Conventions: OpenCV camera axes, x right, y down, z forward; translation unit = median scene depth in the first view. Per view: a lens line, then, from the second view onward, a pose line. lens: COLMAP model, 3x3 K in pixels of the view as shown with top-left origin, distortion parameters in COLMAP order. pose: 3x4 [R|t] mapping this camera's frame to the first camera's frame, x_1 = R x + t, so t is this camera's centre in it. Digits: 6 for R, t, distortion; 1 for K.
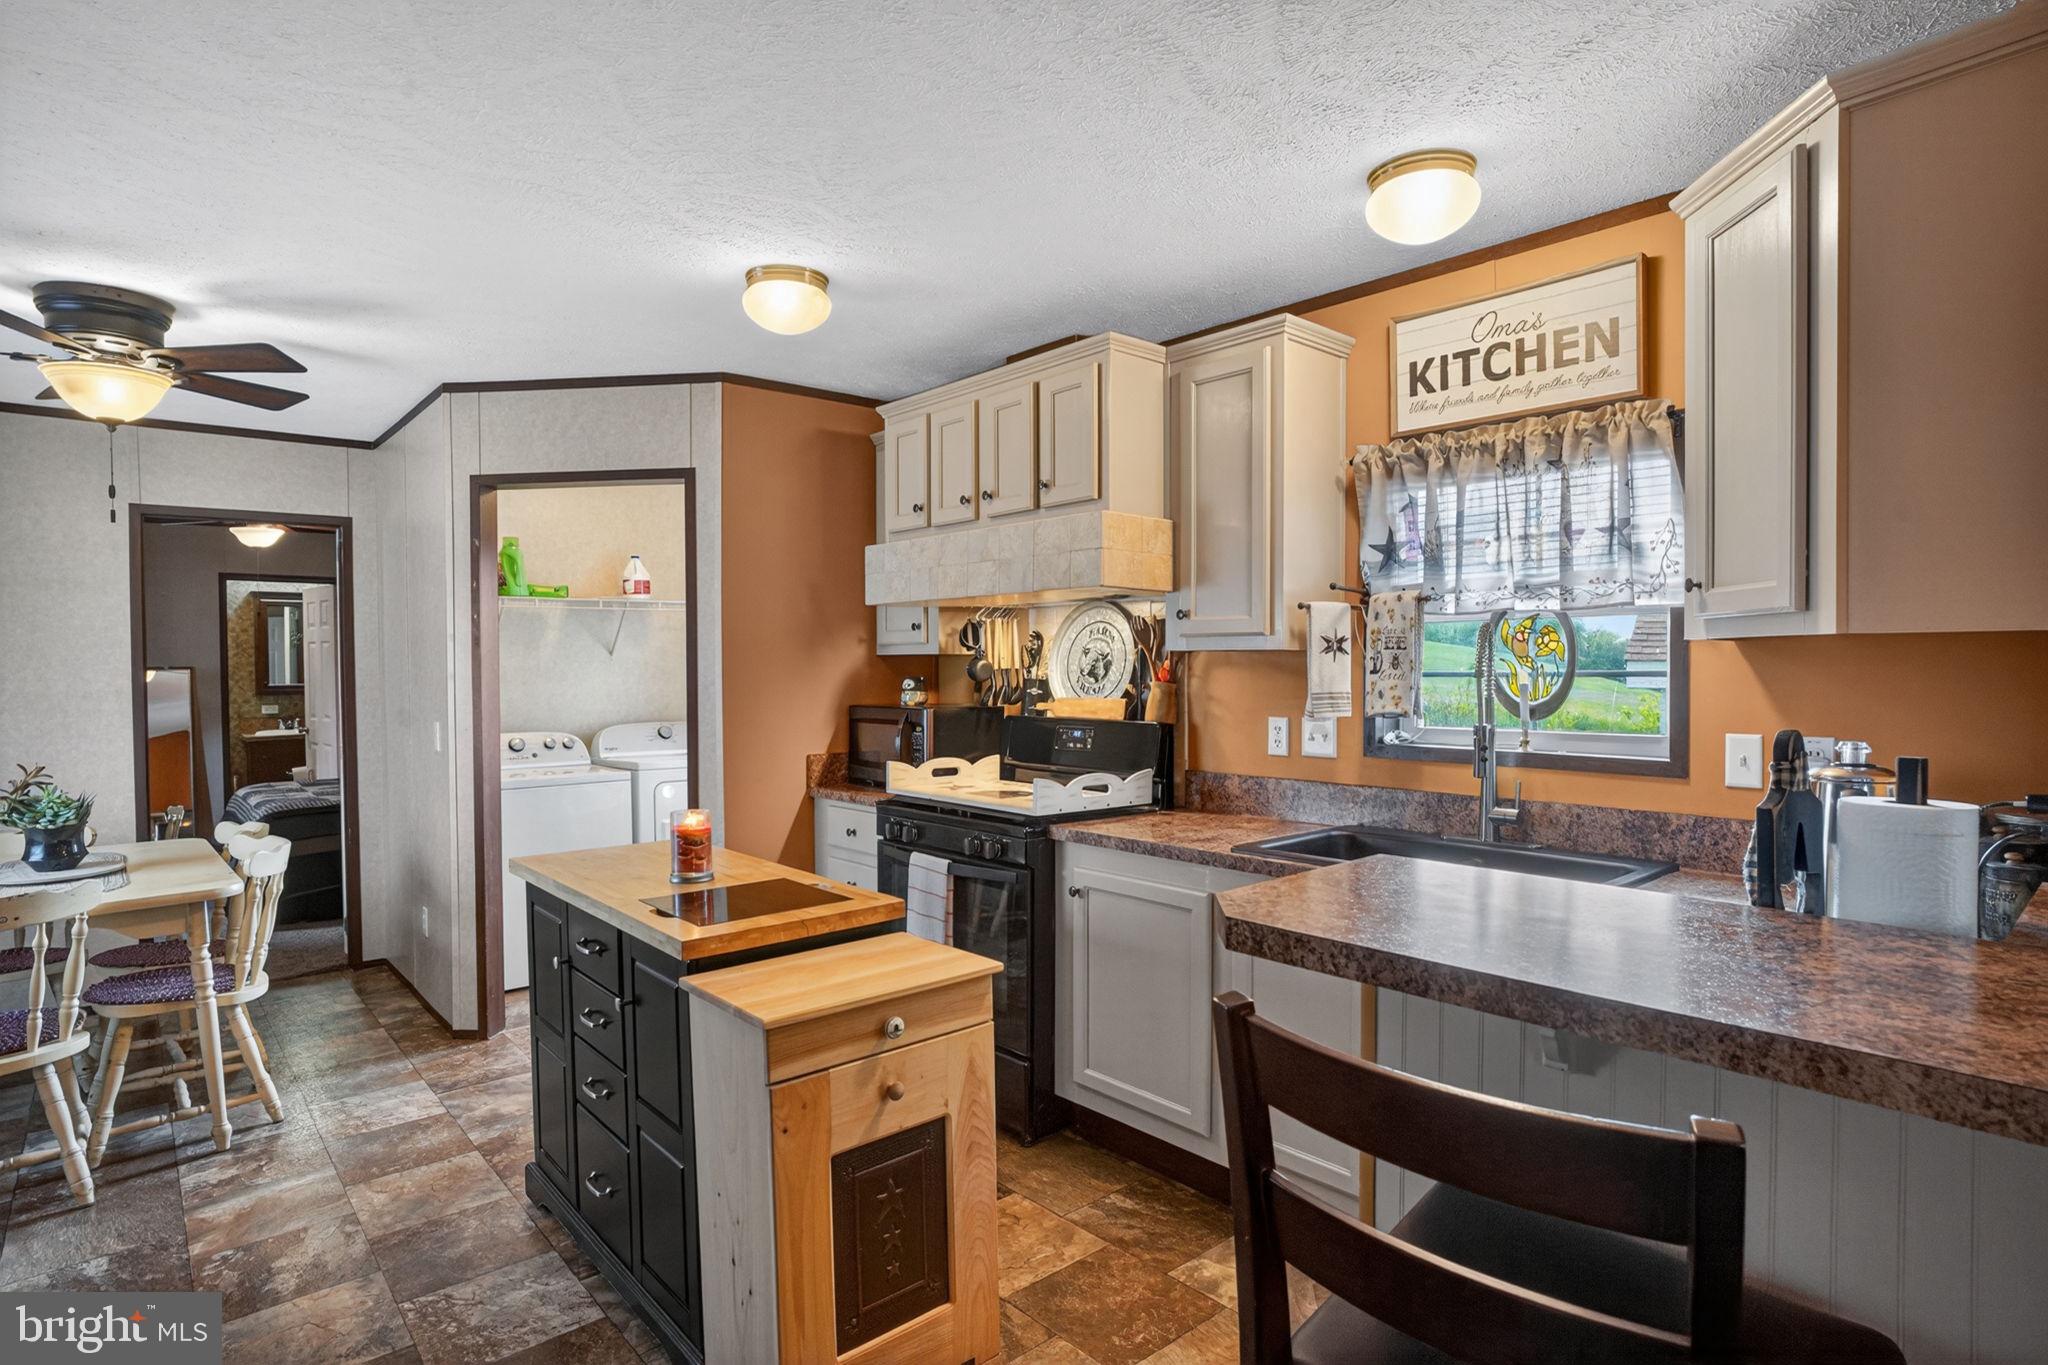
lens RADIAL K [[1059.9, 0, 1030.3], [0, 1059.9, 679.9], [0, 0, 1]] dist [-0.063833, 0.027870]
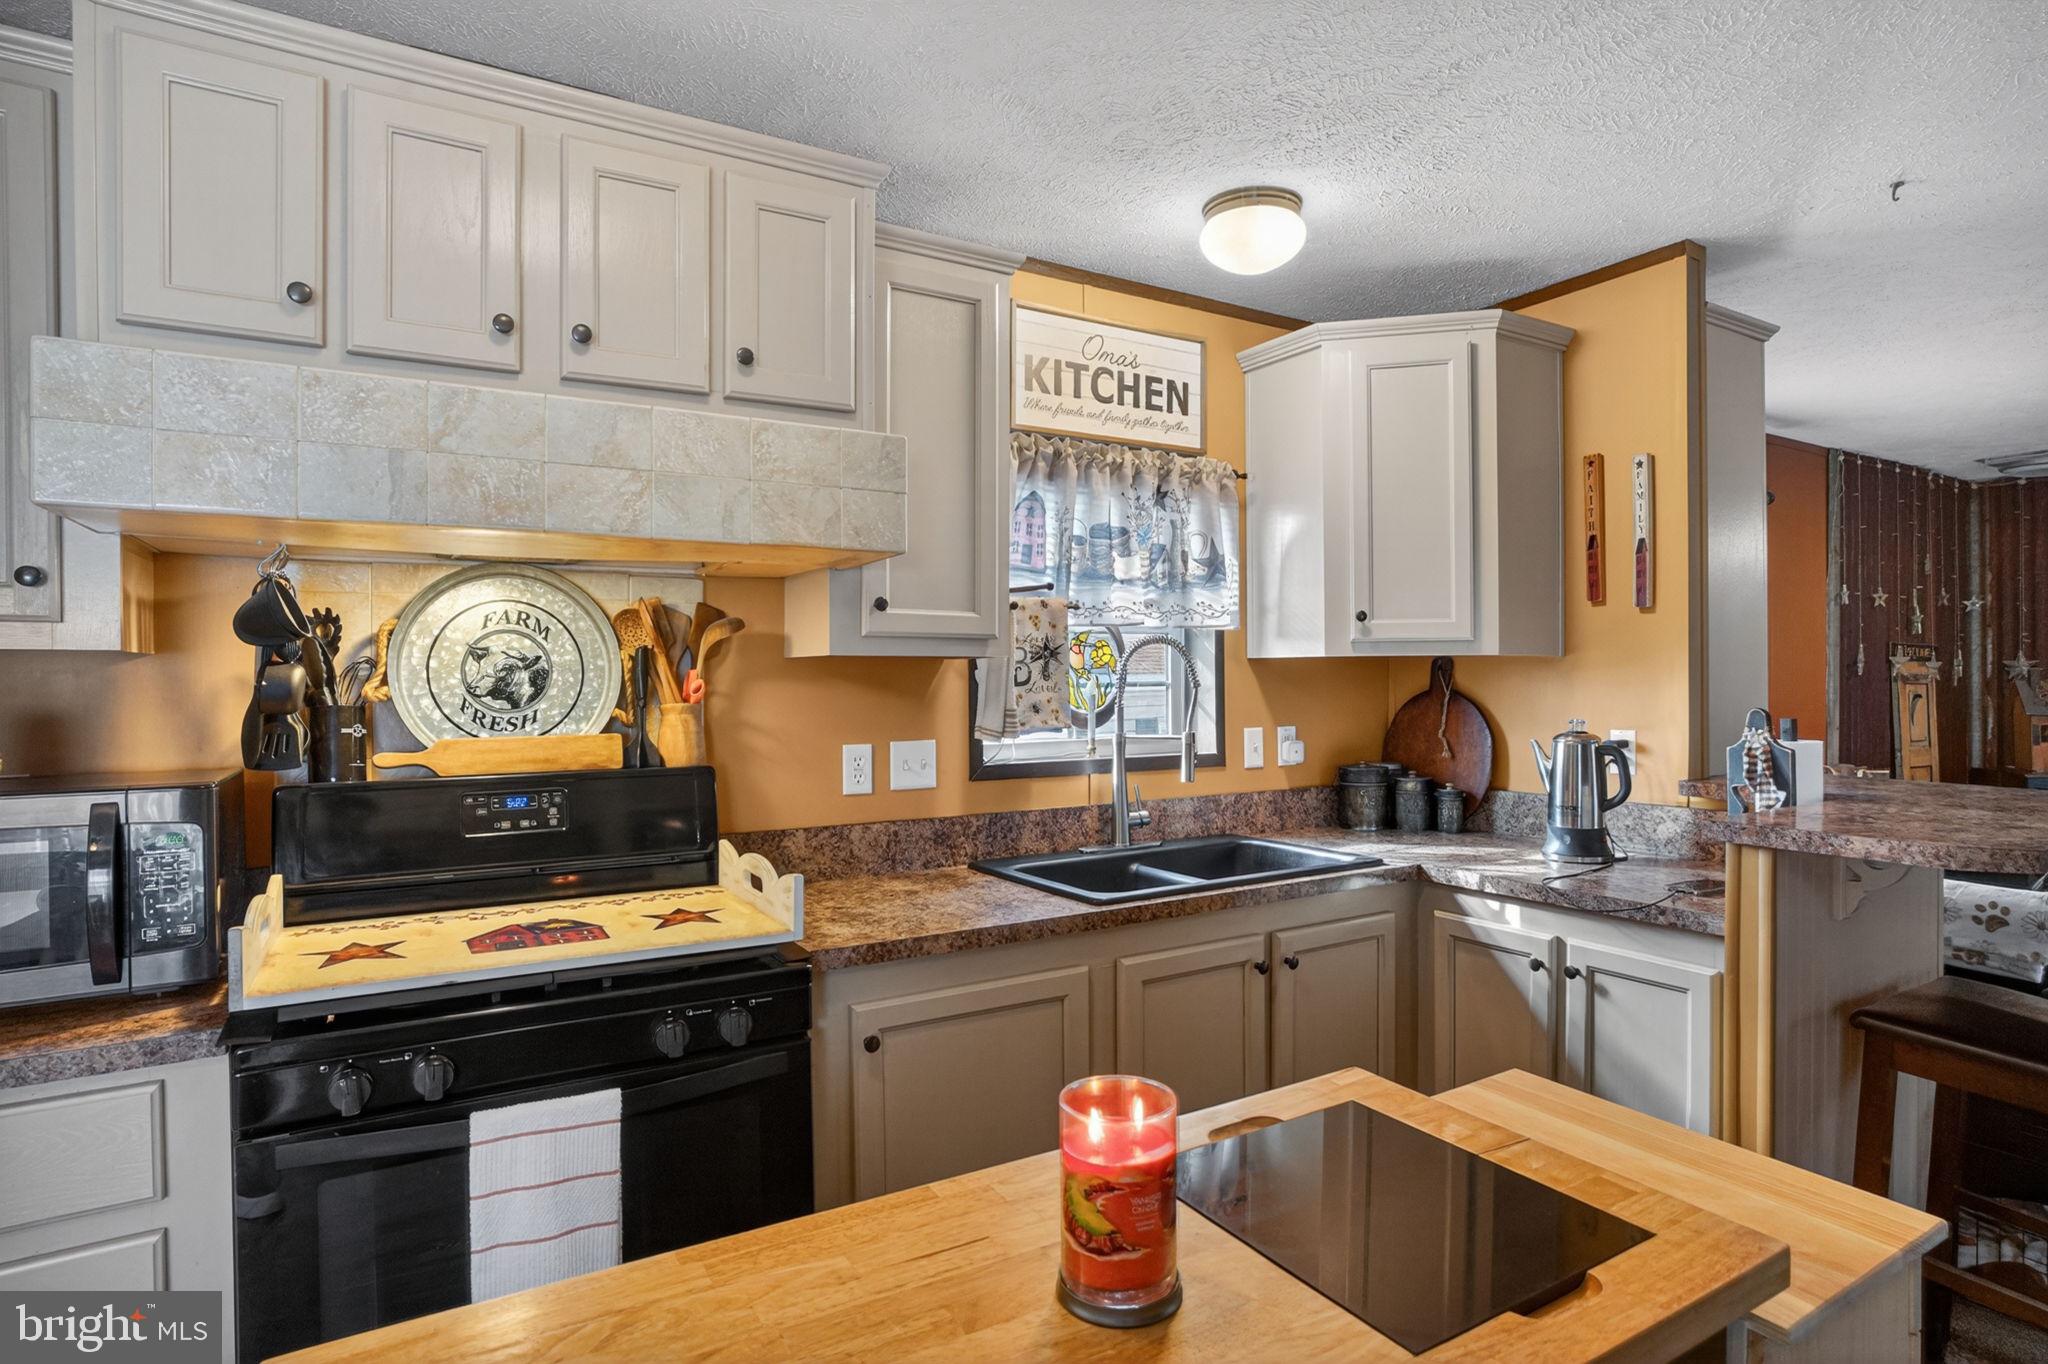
lens RADIAL K [[1059.9, 0, 1030.3], [0, 1059.9, 679.4], [0, 0, 1]] dist [-0.063833, 0.027870]
pose [[0.188300, 0.001110, 0.982111, -0.587908], [0.019351, 0.999801, -0.004840, -0.007184], [-0.981921, 0.019917, 0.188241, 0.859788]]
